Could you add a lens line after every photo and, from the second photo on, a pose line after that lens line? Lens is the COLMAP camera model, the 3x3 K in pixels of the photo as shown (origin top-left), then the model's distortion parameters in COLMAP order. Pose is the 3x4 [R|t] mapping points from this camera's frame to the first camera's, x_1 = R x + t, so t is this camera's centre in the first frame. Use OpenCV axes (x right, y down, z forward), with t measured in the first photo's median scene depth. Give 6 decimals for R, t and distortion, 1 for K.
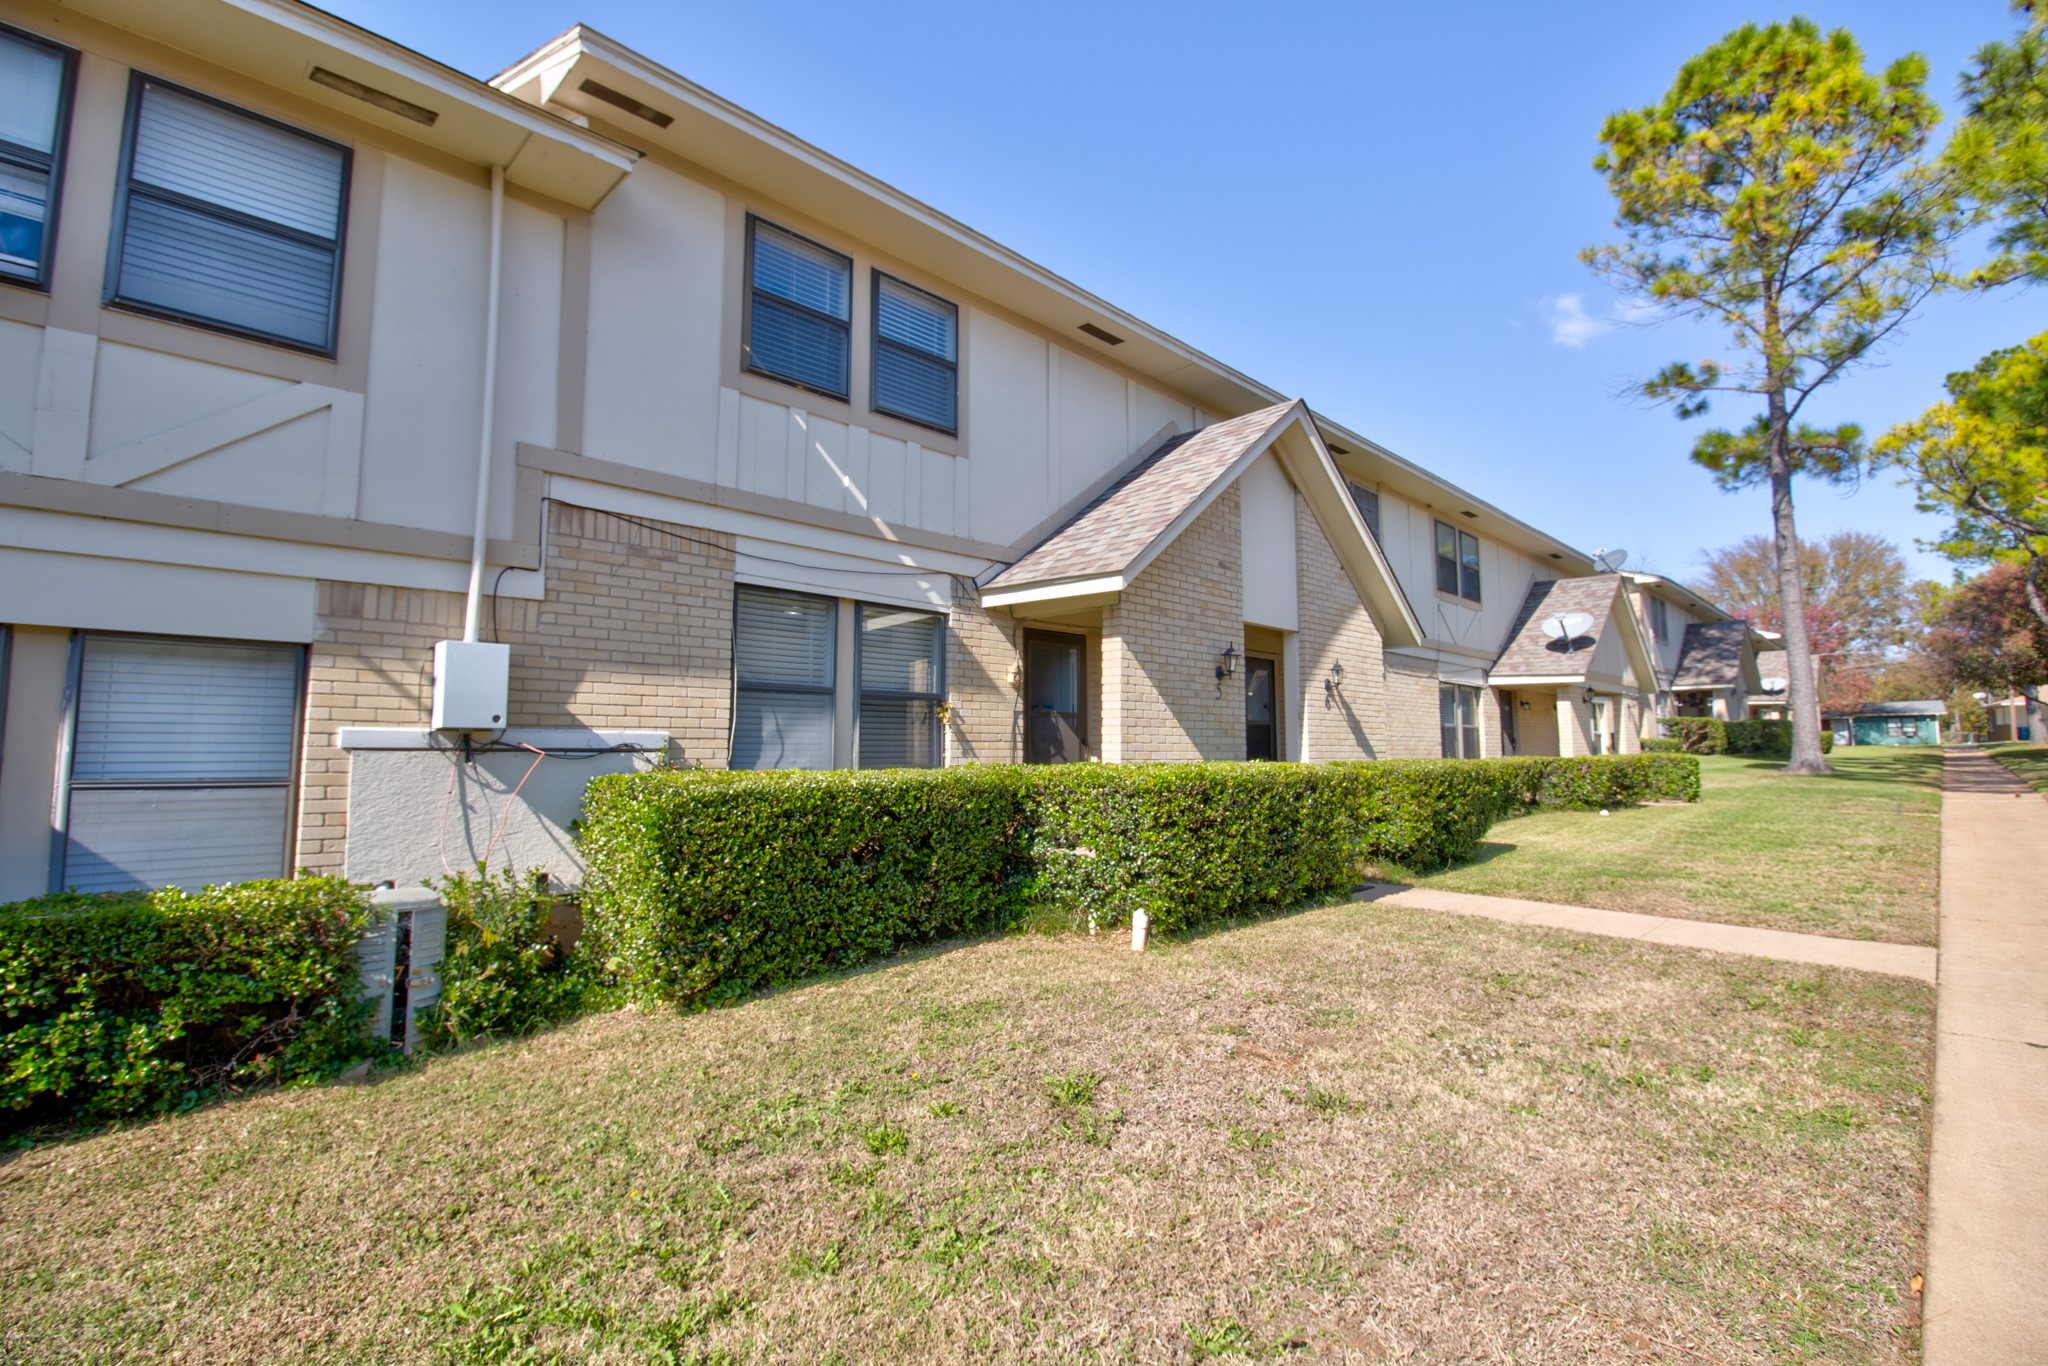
lens RADIAL K [[944.9, 0, 1028.0], [0, 944.9, 669.7], [0, 0, 1]] dist [0.001833, -0.008384]
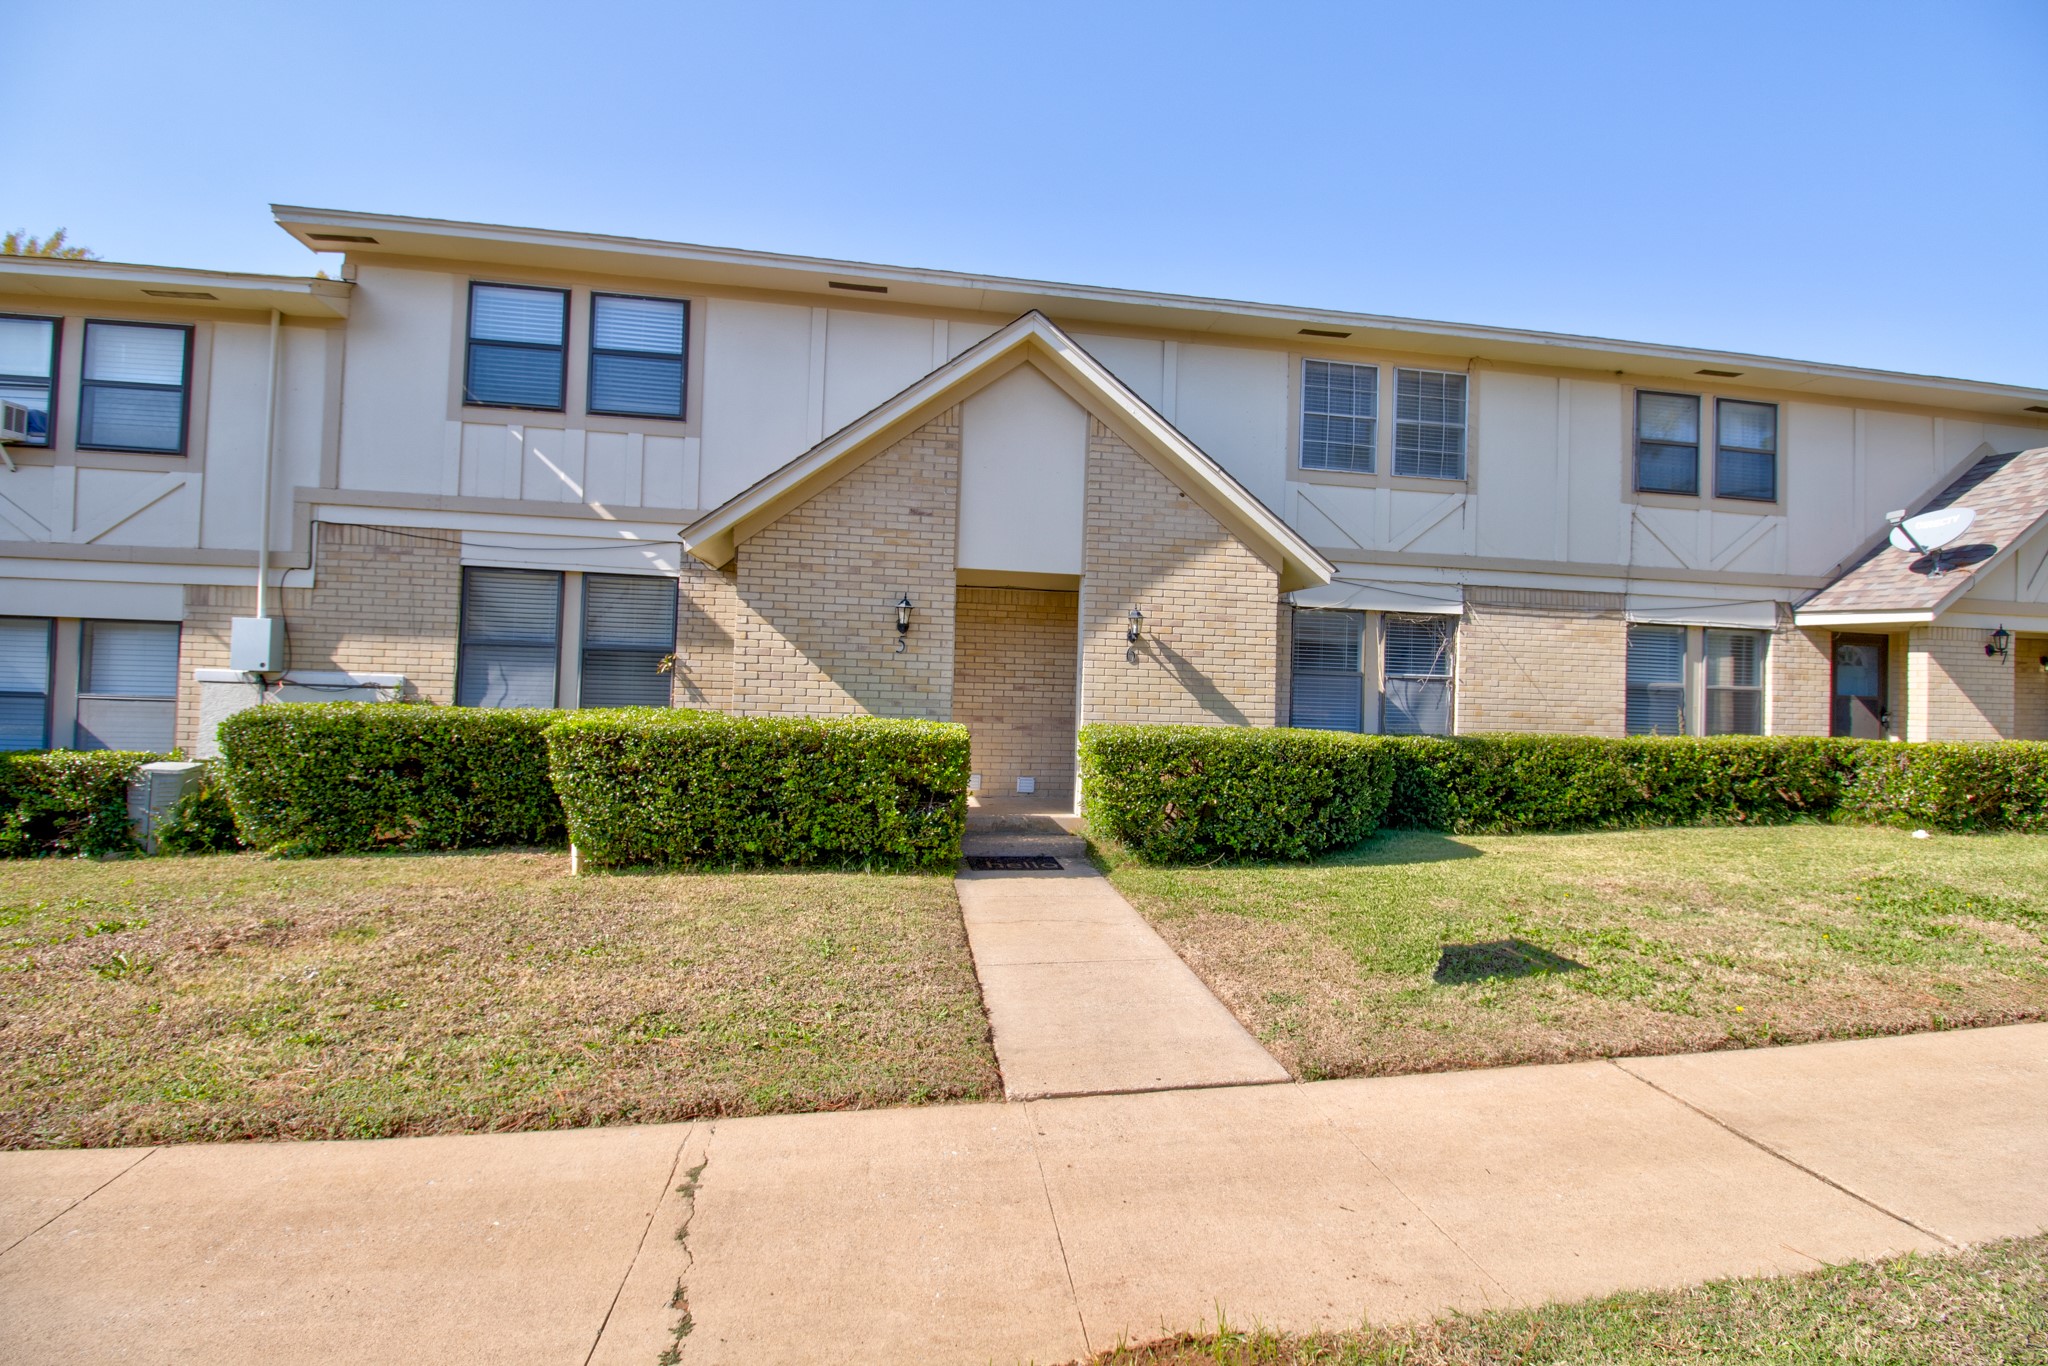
lens RADIAL K [[944.9, 0, 1033.7], [0, 944.9, 671.8], [0, 0, 1]] dist [0.001833, -0.008384]
pose [[0.802569, 0.019351, -0.596246, 1.248475], [0.019670, 0.998072, 0.058869, -0.004702], [0.596235, -0.058975, 0.800641, 0.429307]]
